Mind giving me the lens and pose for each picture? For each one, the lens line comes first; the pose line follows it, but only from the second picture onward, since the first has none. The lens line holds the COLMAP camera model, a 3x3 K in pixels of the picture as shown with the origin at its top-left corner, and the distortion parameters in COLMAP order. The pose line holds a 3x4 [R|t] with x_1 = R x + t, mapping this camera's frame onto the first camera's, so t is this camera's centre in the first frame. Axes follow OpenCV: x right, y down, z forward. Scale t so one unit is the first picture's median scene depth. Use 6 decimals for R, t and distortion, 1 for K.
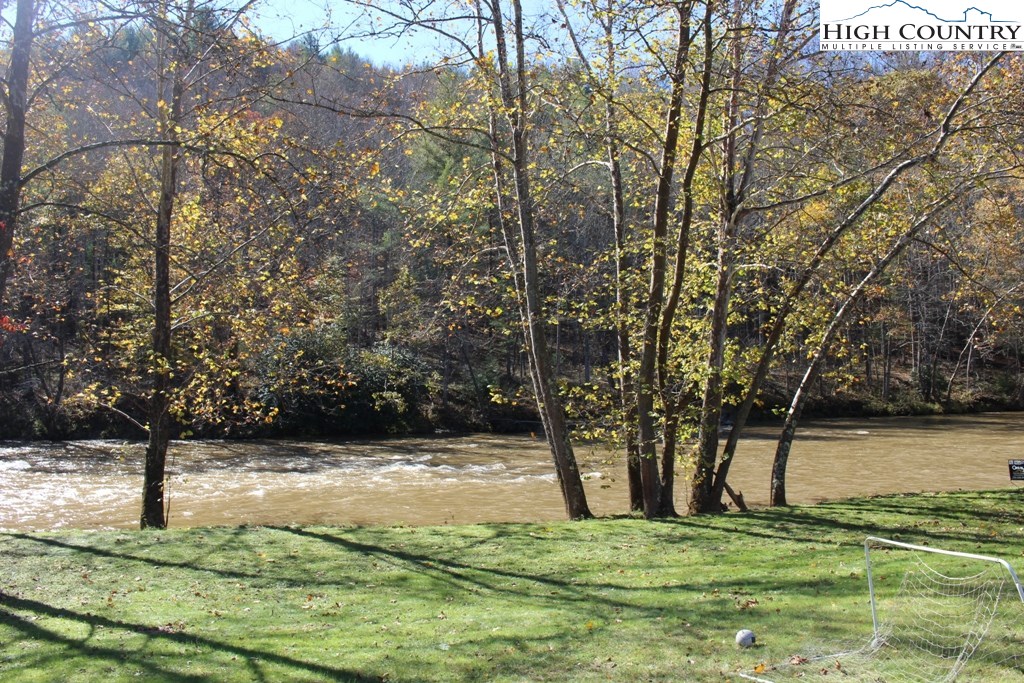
lens RADIAL K [[594.7, 0, 503.9], [0, 594.7, 349.3], [0, 0, 1]] dist [-0.039159, 0.000781]
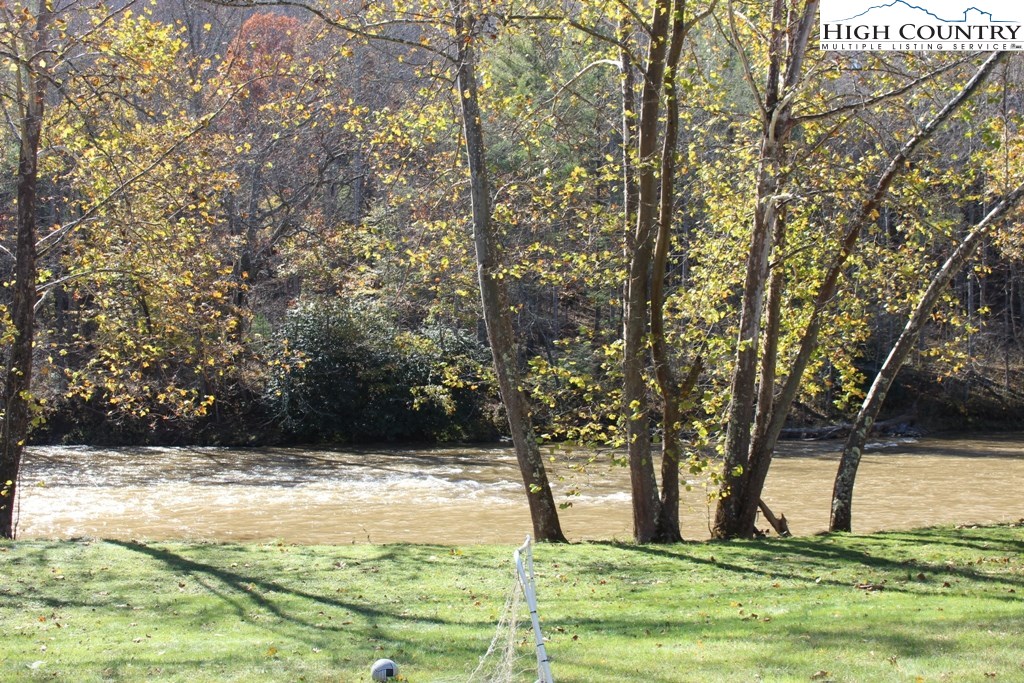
lens RADIAL K [[800.9, 0, 518.7], [0, 800.9, 334.2], [0, 0, 1]] dist [-0.013022, -0.002998]
pose [[0.996239, 0.004046, -0.086554, 0.166389], [-0.003549, 0.999976, 0.005901, 0.017909], [0.086576, -0.005572, 0.996230, 0.008643]]
